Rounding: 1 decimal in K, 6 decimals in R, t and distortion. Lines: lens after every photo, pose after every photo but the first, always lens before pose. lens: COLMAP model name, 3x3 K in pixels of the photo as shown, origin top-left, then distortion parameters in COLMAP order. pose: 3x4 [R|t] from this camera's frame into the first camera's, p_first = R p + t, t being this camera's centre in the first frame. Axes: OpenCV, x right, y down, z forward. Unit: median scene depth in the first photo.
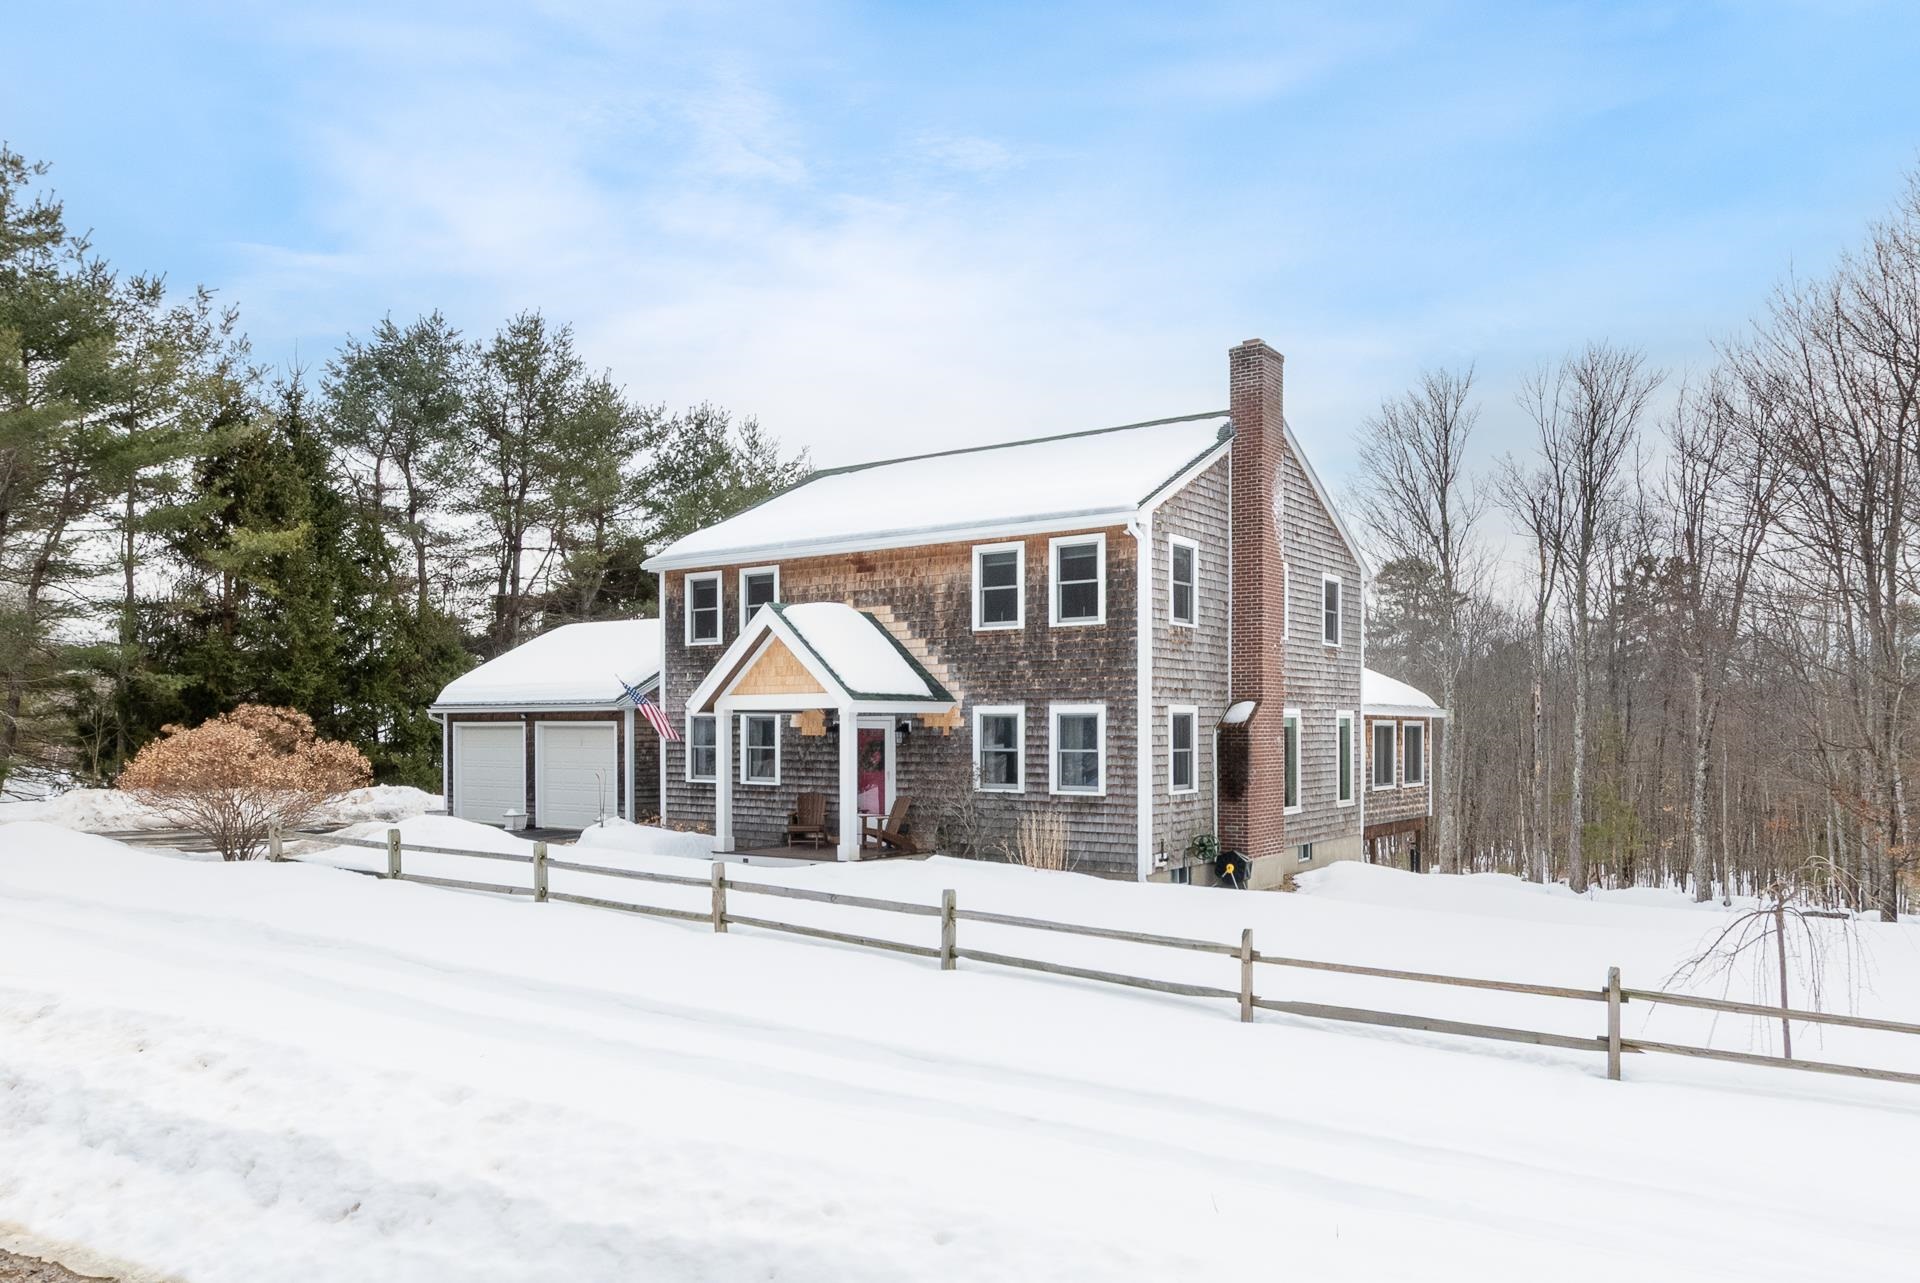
lens RADIAL K [[1017.5, 0, 956.8], [0, 1017.5, 733.6], [0, 0, 1]] dist [0.002163, 0.000908]
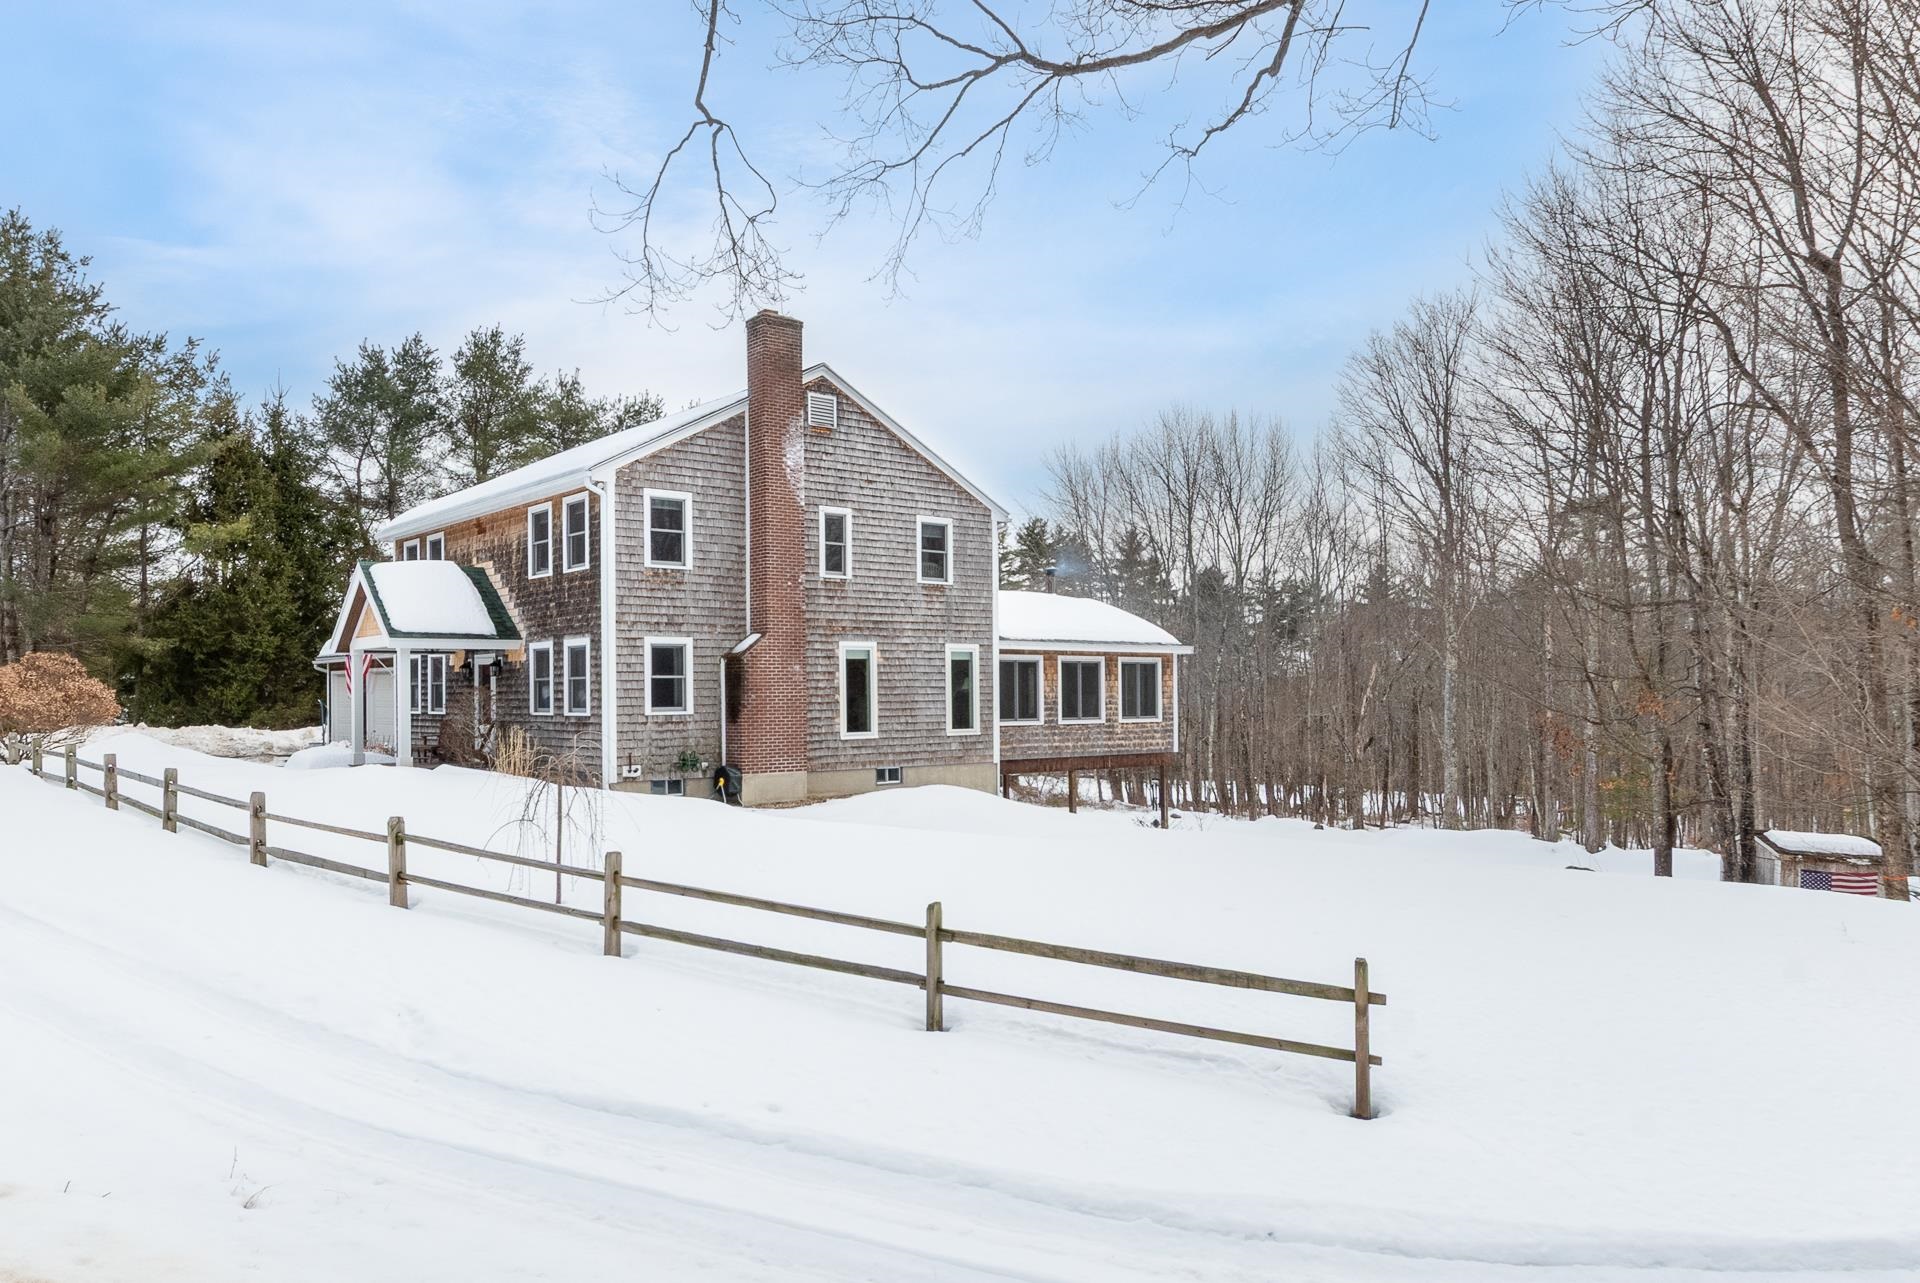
lens RADIAL K [[1020.0, 0, 952.0], [0, 1020.0, 688.8], [0, 0, 1]] dist [-0.001765, -0.000767]
pose [[0.973542, -0.010134, -0.228284, 0.680145], [0.008114, 0.999919, -0.009784, 0.037401], [0.228365, 0.007673, 0.973545, -0.035007]]
